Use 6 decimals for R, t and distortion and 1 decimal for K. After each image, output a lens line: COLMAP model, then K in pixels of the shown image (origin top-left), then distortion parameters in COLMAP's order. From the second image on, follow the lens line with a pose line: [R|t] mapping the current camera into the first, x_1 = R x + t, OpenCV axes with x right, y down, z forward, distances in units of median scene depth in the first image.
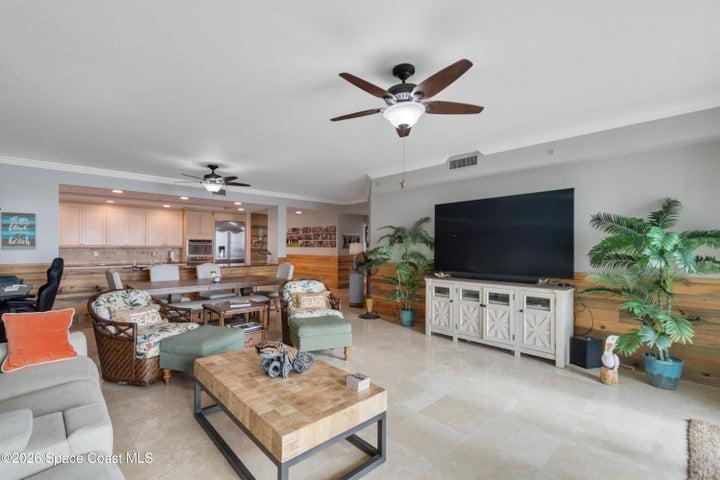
lens RADIAL K [[318.3, 0, 345.4], [0, 318.3, 242.1], [0, 0, 1]] dist [0.001789, 0.000162]
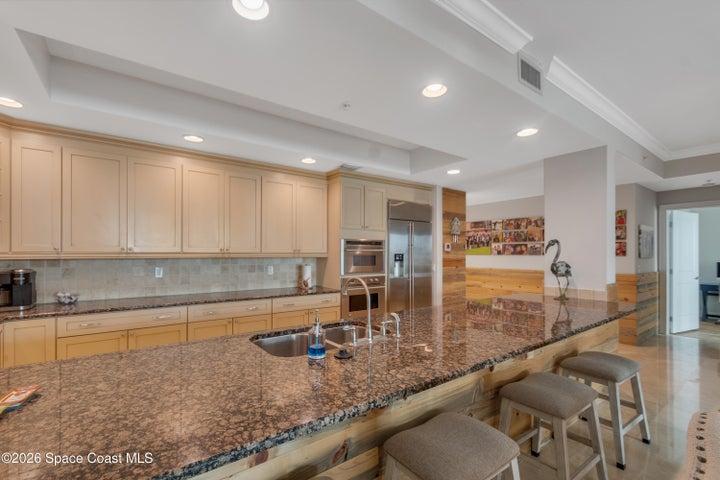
lens RADIAL K [[315.6, 0, 345.2], [0, 315.6, 248.5], [0, 0, 1]] dist [0.000980, -0.000209]
pose [[0.994011, -0.002181, -0.109256, -0.433891], [0.002330, 0.999997, 0.001238, 0.004008], [0.109253, -0.001486, 0.994013, 0.539532]]
